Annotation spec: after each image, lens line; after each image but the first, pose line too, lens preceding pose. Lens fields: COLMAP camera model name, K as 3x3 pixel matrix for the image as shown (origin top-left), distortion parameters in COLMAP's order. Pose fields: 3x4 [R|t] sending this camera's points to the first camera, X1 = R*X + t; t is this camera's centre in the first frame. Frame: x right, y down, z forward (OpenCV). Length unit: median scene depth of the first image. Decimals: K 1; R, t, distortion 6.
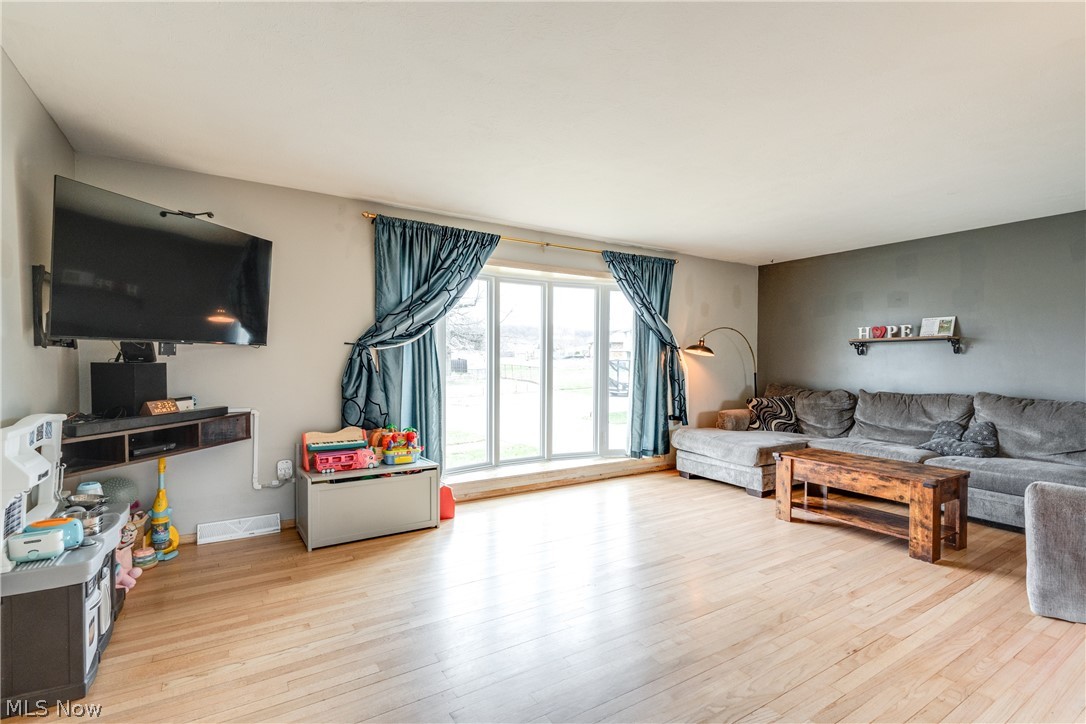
lens RADIAL K [[519.7, 0, 548.6], [0, 519.7, 358.3], [0, 0, 1]] dist [-0.011692, 0.000267]
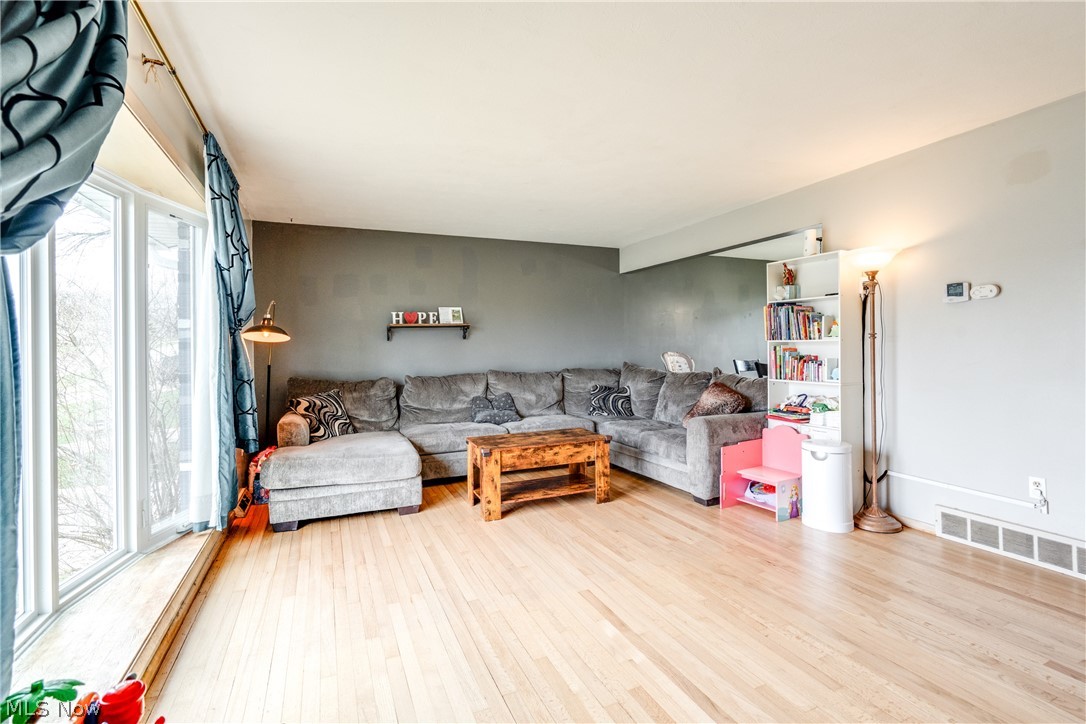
lens RADIAL K [[519.7, 0, 562.8], [0, 519.7, 341.6], [0, 0, 1]] dist [-0.011692, 0.000267]
pose [[0.122930, -0.001082, 0.992415, -0.370062], [0.013274, 0.999912, -0.000554, 0.000025], [-0.992327, 0.013241, 0.122934, 0.644927]]
